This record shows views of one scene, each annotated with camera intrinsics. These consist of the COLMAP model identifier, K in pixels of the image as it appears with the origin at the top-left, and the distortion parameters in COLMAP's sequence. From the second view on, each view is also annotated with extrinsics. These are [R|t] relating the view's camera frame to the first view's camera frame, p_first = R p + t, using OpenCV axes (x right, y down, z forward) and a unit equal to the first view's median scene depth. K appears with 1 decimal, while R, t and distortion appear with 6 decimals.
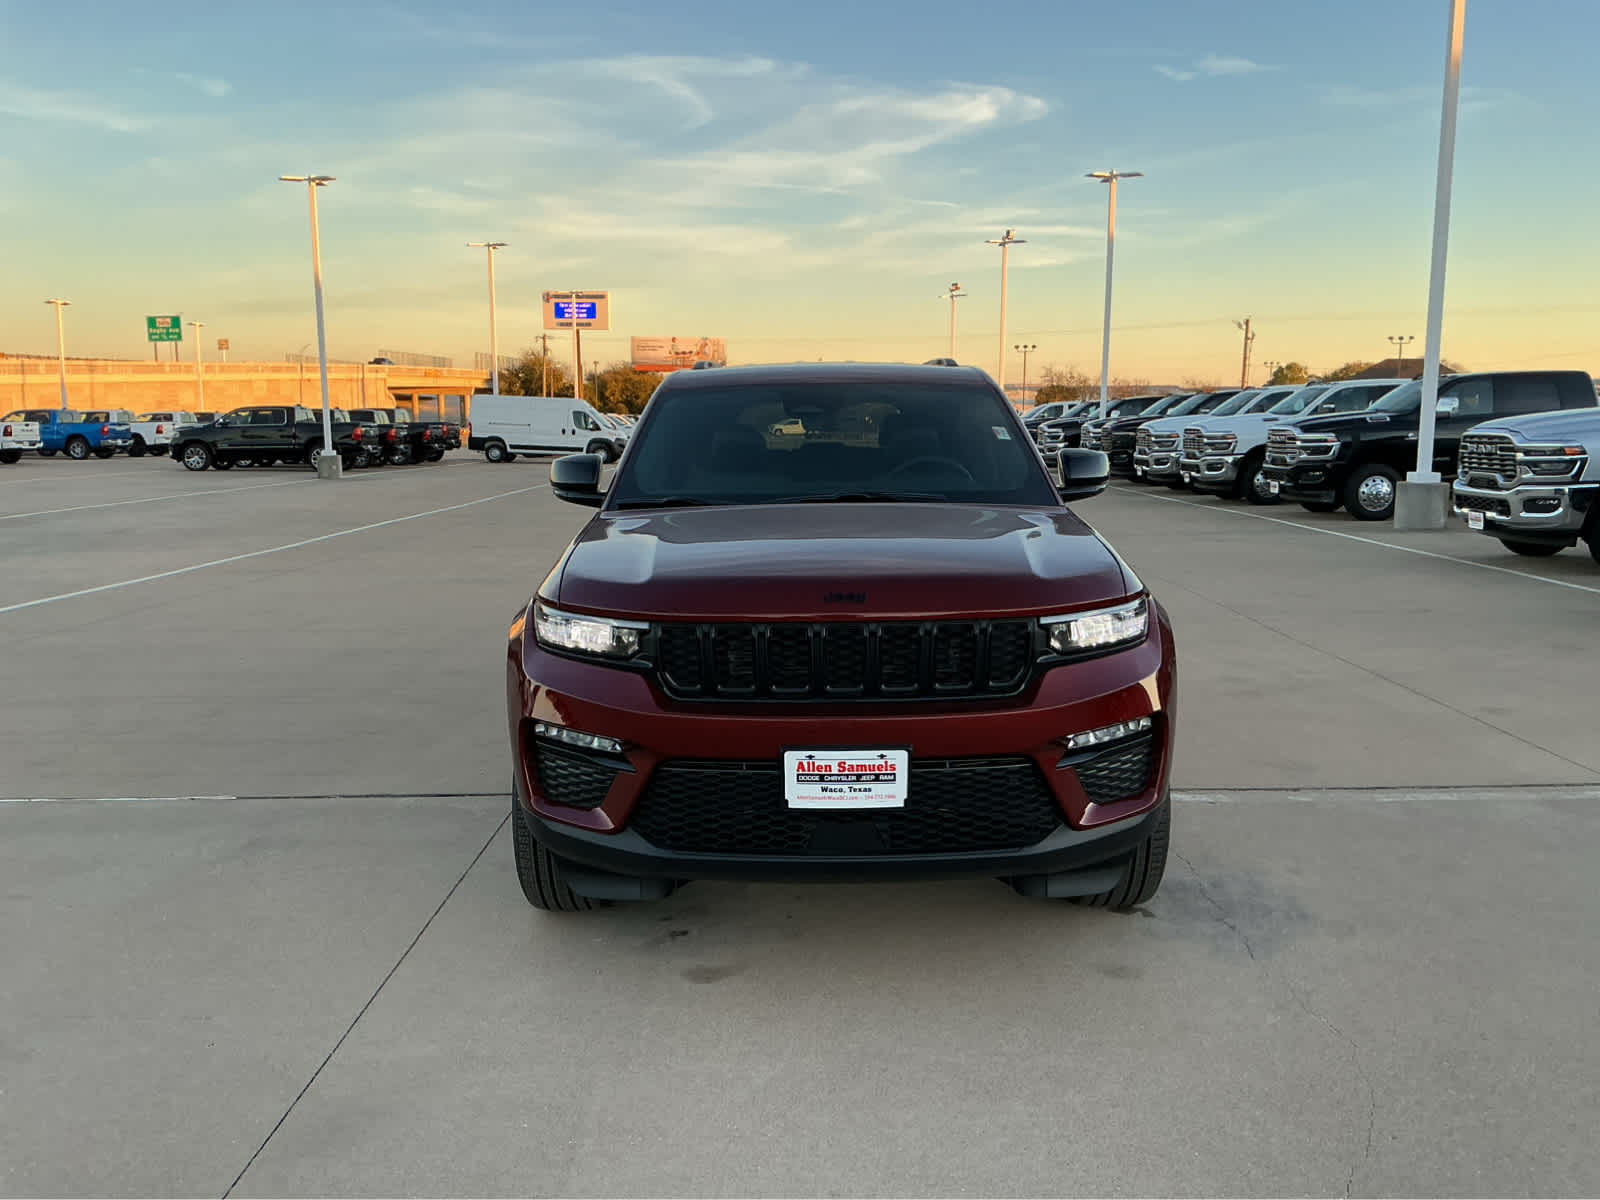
lens RADIAL K [[1319.3, 0, 807.5], [0, 1319.3, 609.8], [0, 0, 1]] dist [0.098784, -0.175892]
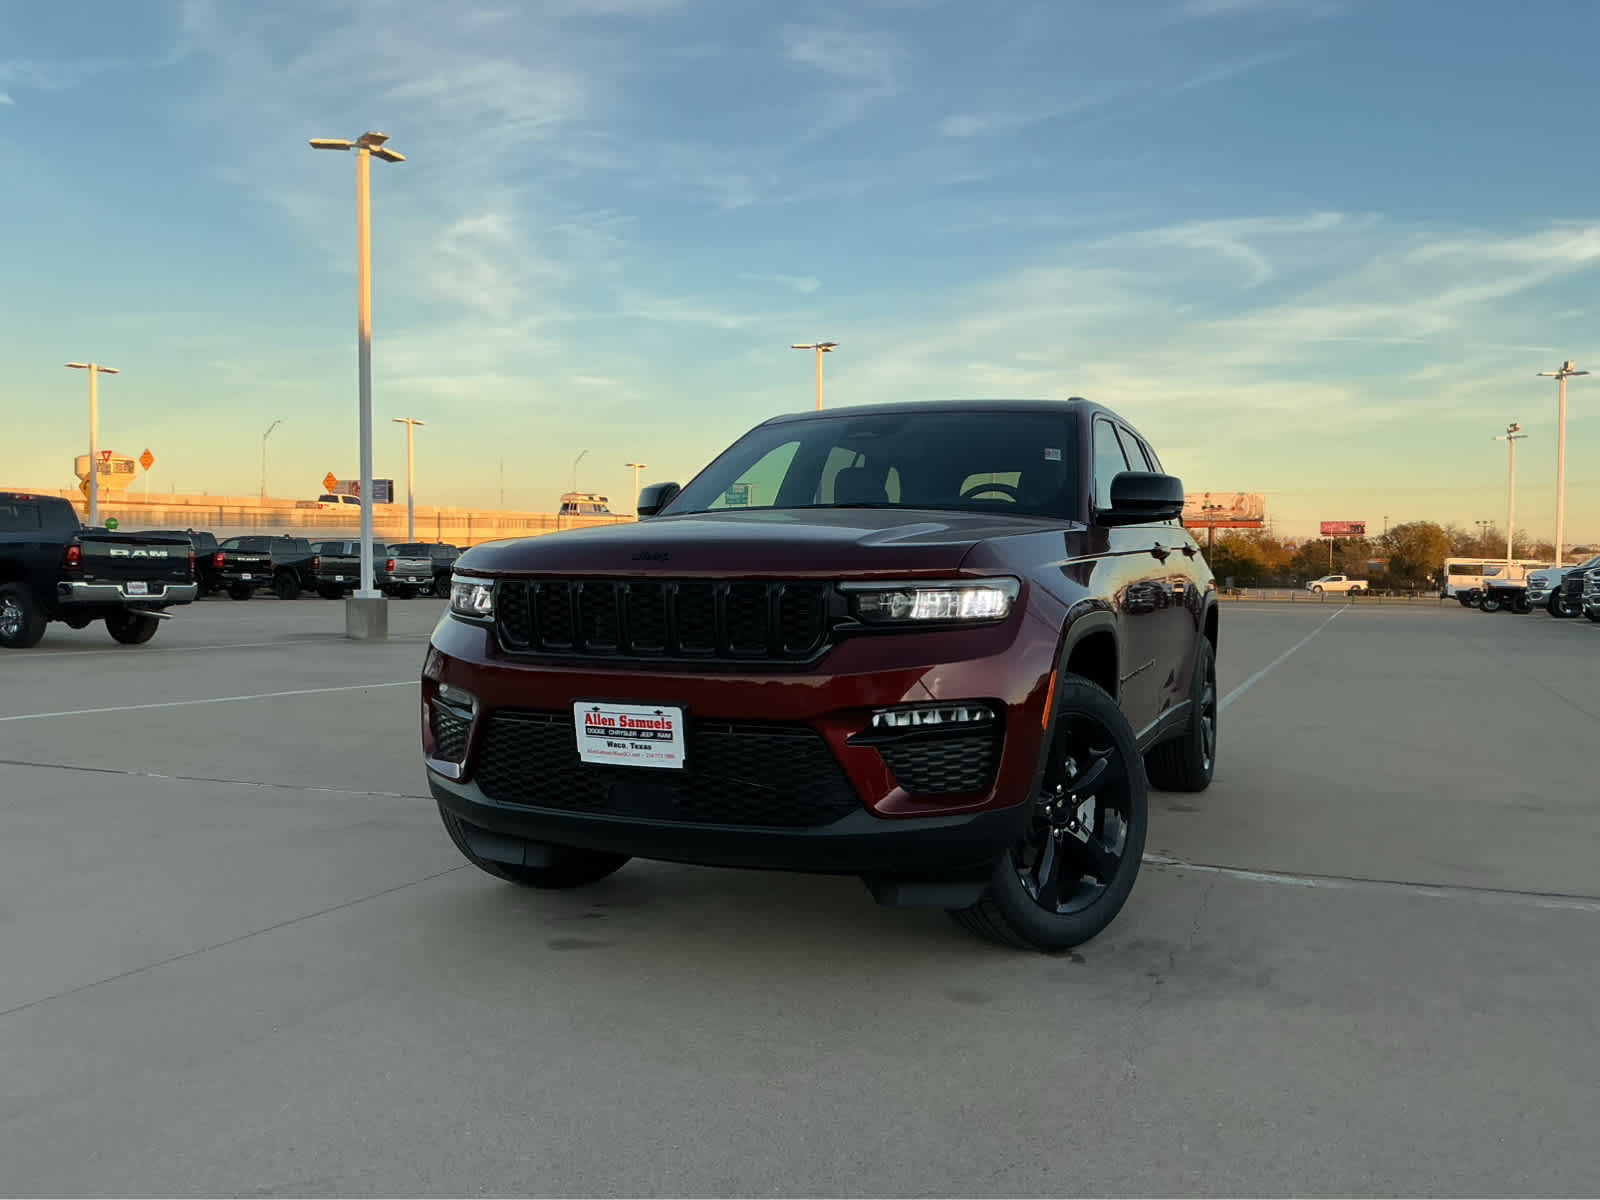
lens RADIAL K [[1327.3, 0, 793.4], [0, 1327.3, 637.5], [0, 0, 1]] dist [0.030826, -0.105183]
pose [[0.916064, 0.030802, -0.399849, 0.329930], [-0.070368, 0.993923, -0.084648, 0.080888], [0.394811, 0.105680, 0.912664, 0.084632]]
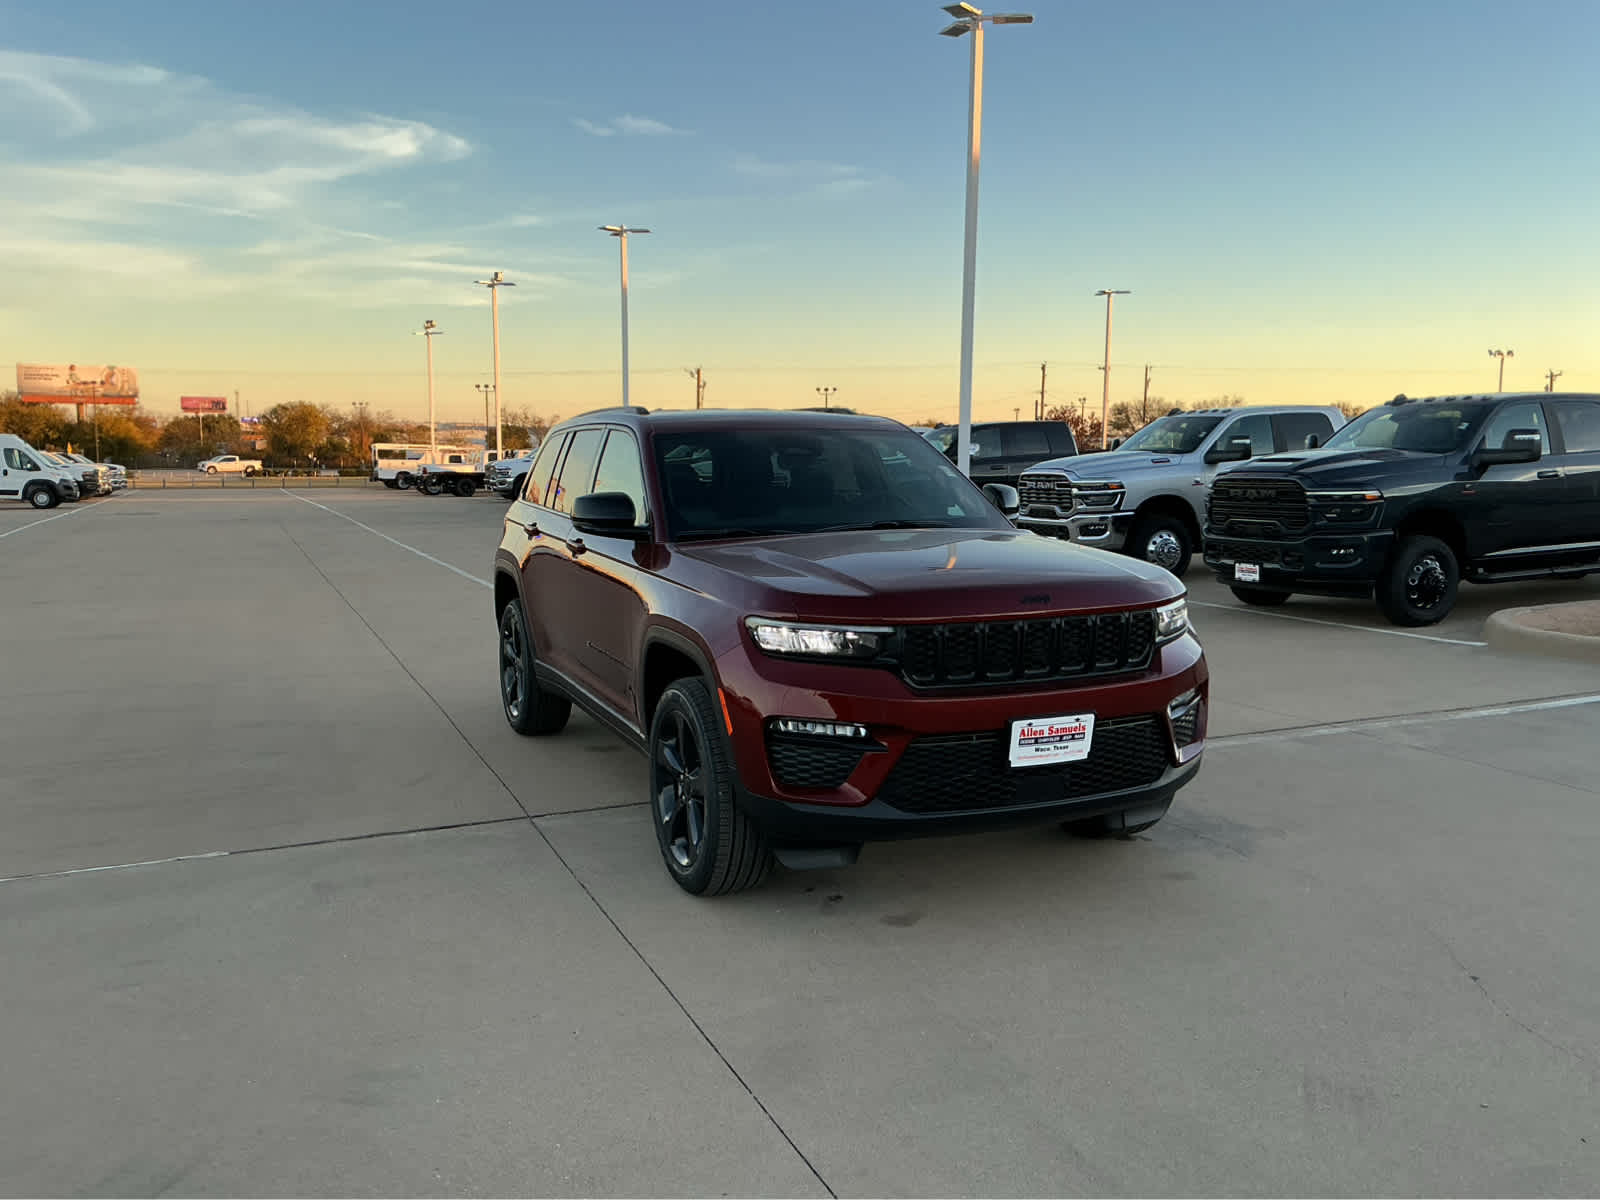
lens RADIAL K [[1319.3, 0, 807.5], [0, 1319.3, 609.8], [0, 0, 1]] dist [0.098784, -0.175892]
pose [[0.915404, -0.044682, 0.400050, -0.427789], [0.056625, 0.998232, -0.018078, 0.007432], [-0.398535, 0.039202, 0.916315, -0.052029]]
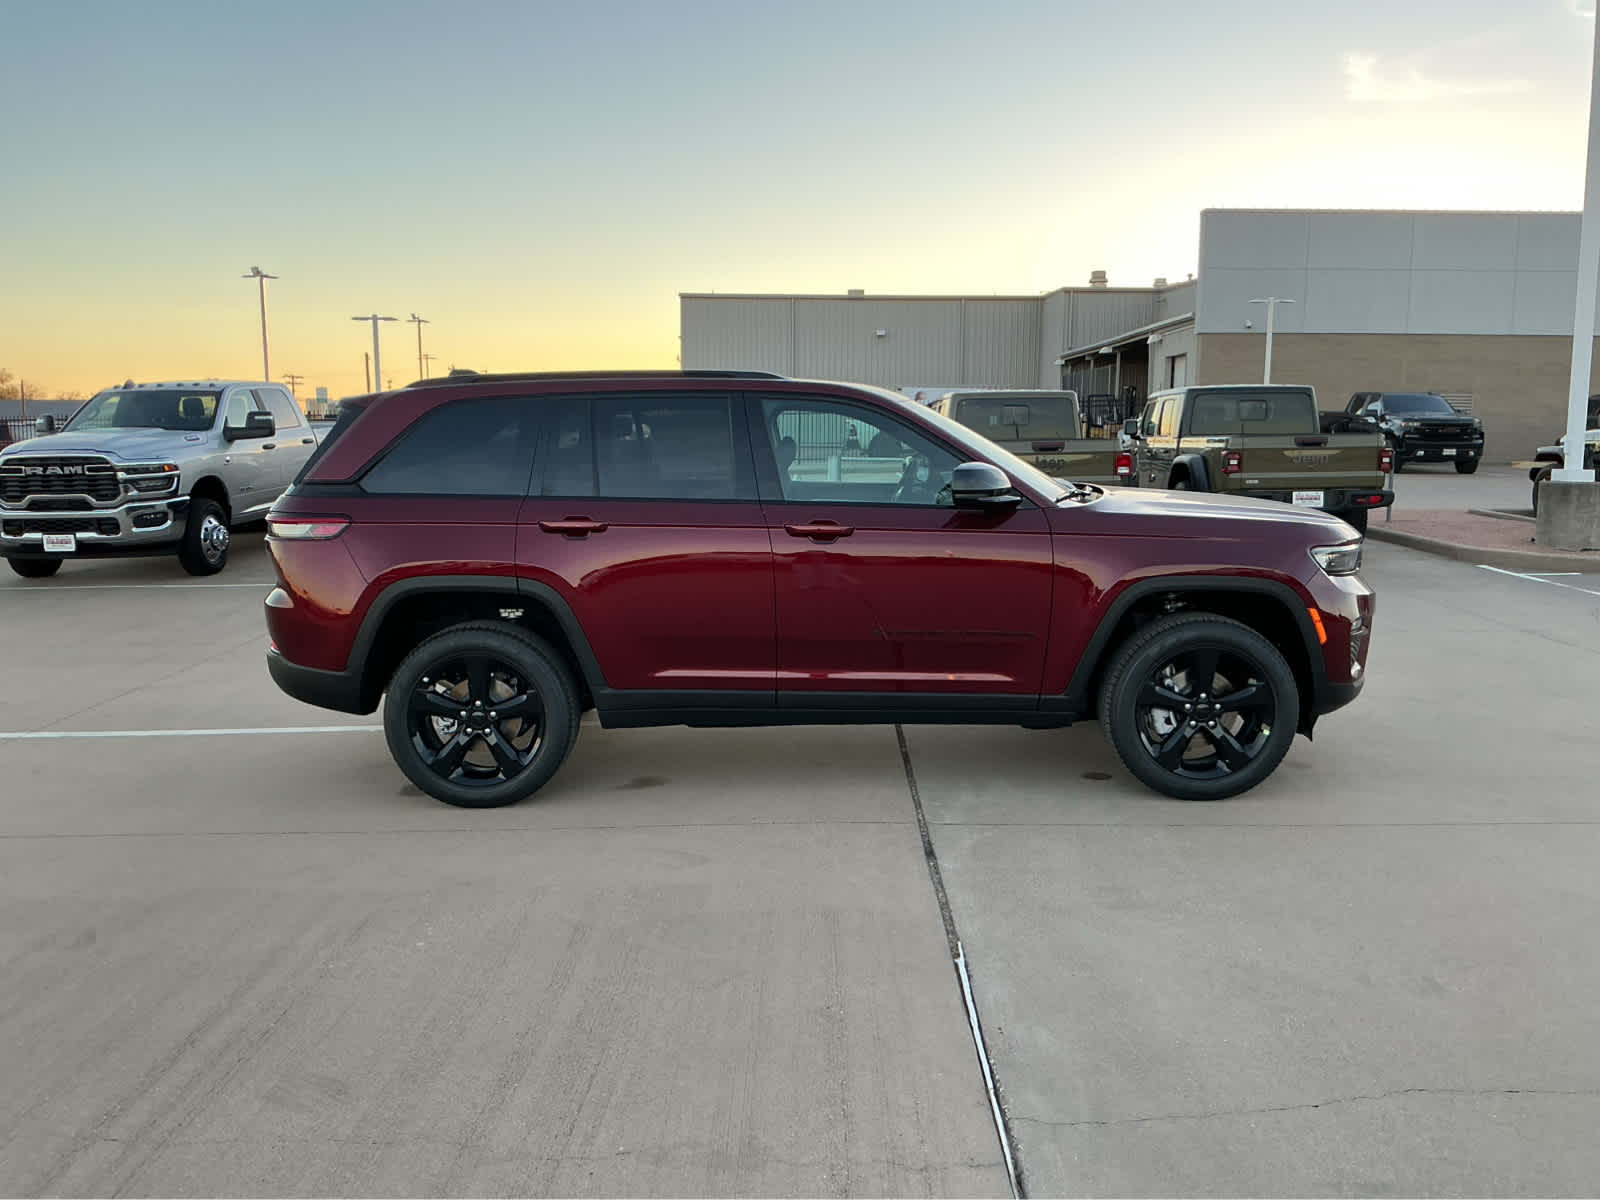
lens RADIAL K [[1312.3, 0, 800.0], [0, 1312.3, 600.0], [0, 0, 1]] dist [0.174128, -0.397635]
pose [[0.010552, -0.122869, 0.992367, -1.131121], [0.152734, 0.980975, 0.119835, -0.142454], [-0.988211, 0.150304, 0.029118, 1.037140]]
